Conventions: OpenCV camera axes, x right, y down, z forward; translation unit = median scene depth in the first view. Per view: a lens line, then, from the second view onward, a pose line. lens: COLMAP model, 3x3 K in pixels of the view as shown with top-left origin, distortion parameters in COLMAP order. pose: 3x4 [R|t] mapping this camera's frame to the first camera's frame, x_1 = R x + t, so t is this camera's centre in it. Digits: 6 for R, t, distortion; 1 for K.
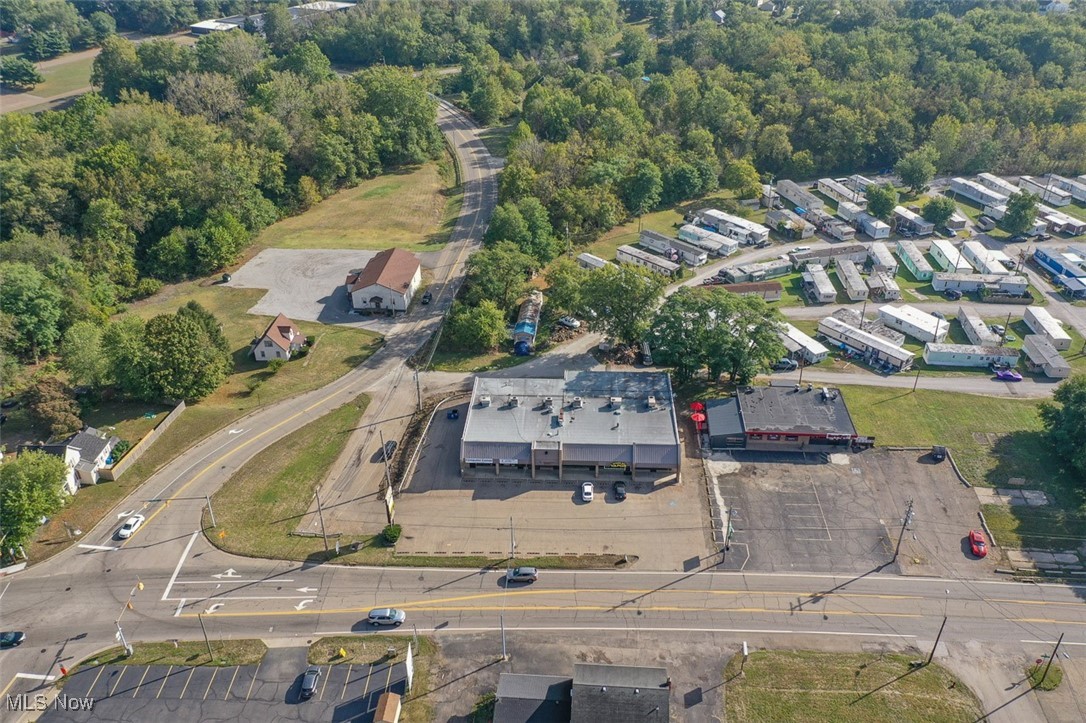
lens RADIAL K [[853.5, 0, 543.0], [0, 853.5, 361.5], [0, 0, 1]] dist [-0.001941, 0.000038]
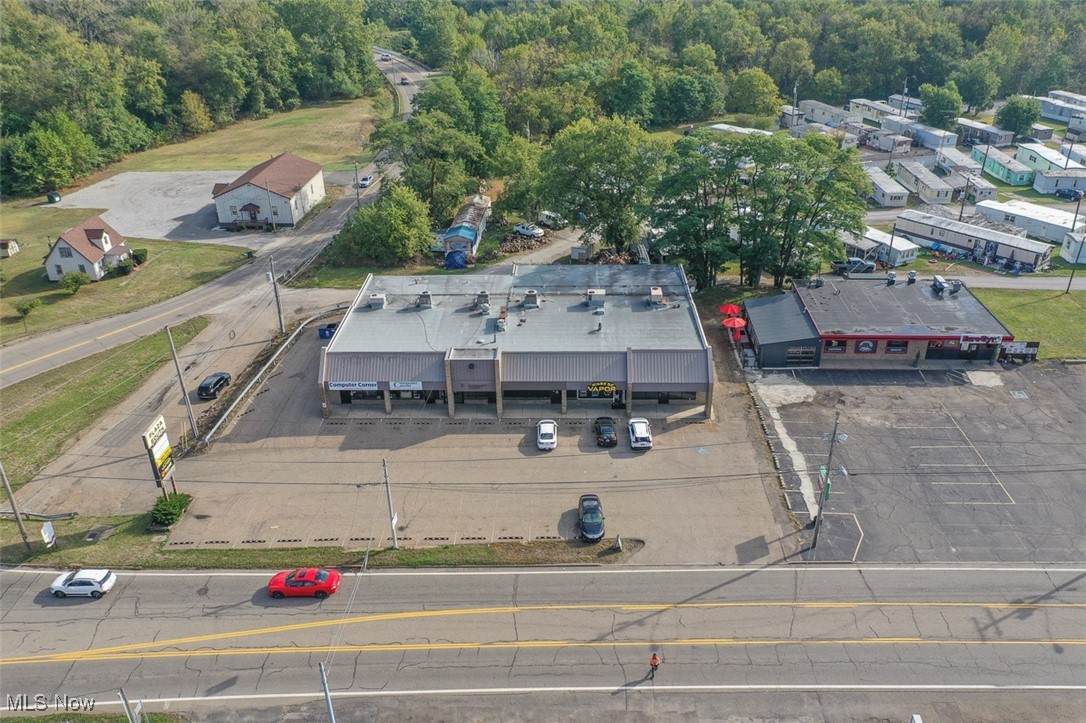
lens RADIAL K [[852.4, 0, 543.0], [0, 852.4, 361.5], [0, 0, 1]] dist [-0.002417, -0.000640]
pose [[0.999750, -0.014781, 0.016761, 0.034088], [0.015750, 0.998120, -0.059240, 0.114348], [-0.015854, 0.059489, 0.998103, 0.370594]]
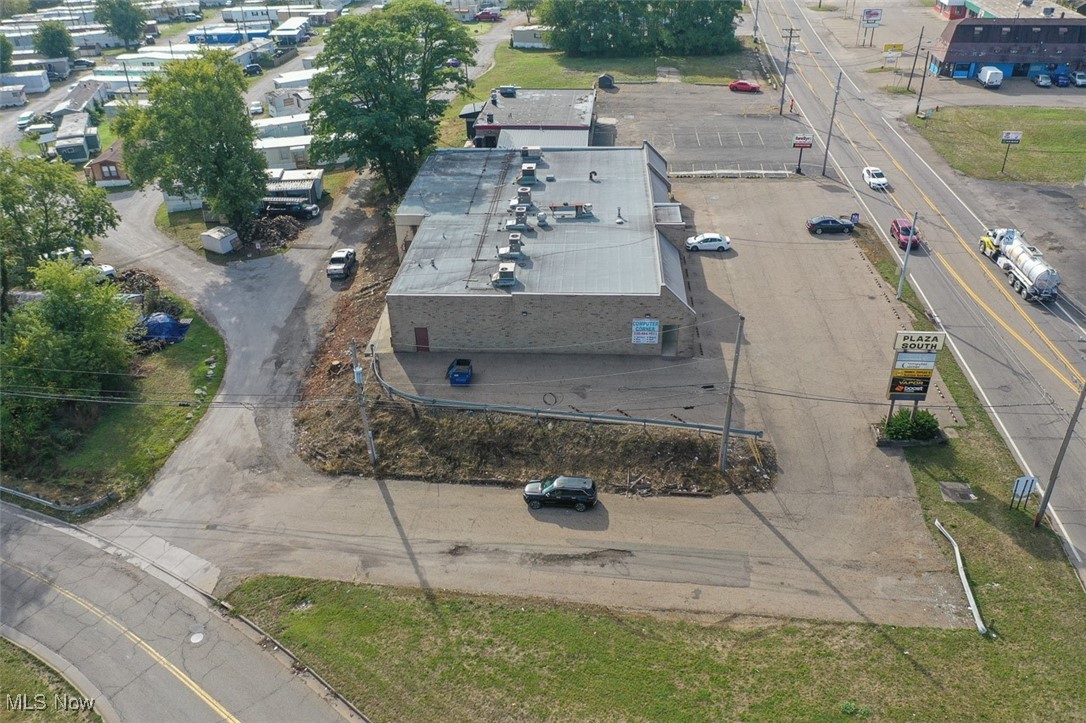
lens RADIAL K [[854.4, 0, 543.0], [0, 854.4, 361.5], [0, 0, 1]] dist [-0.000401, -0.001480]
pose [[0.031257, -0.510543, 0.859284, -0.422117], [0.540063, 0.732029, 0.415290, -0.081846], [-0.841044, 0.451087, 0.298607, 0.791208]]
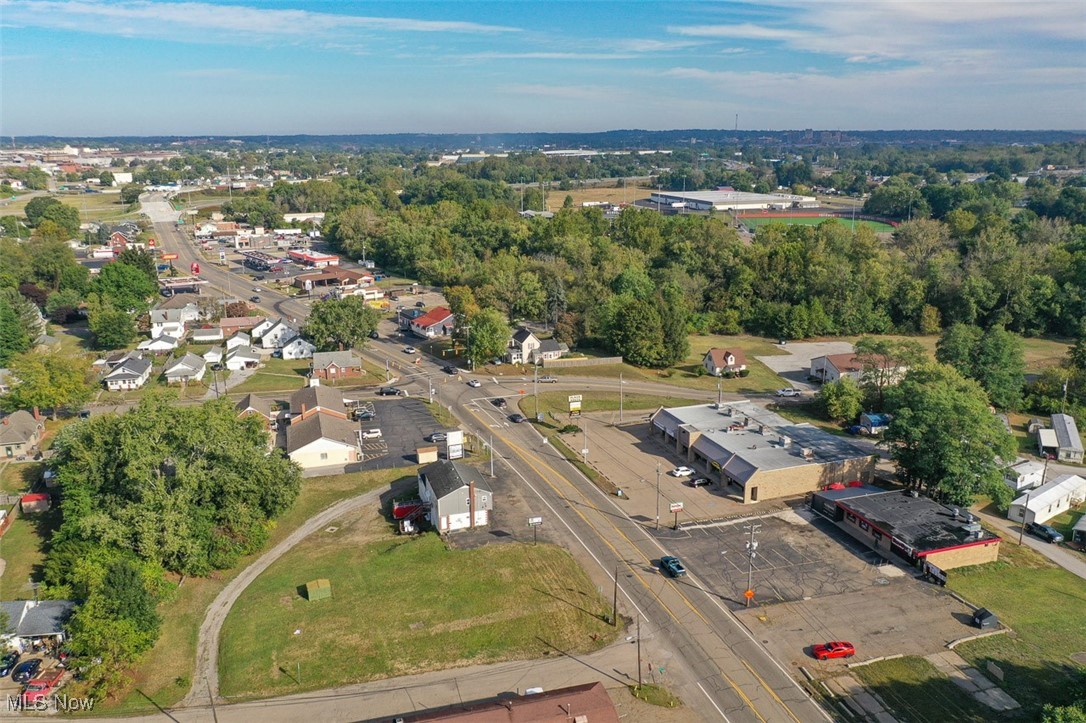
lens RADIAL K [[854.4, 0, 543.0], [0, 854.4, 361.5], [0, 0, 1]] dist [-0.000401, -0.001480]
pose [[0.374012, 0.246188, -0.894151, 0.791383], [-0.479528, 0.876579, 0.040769, 0.055683], [0.793831, 0.413523, 0.445905, 0.238938]]
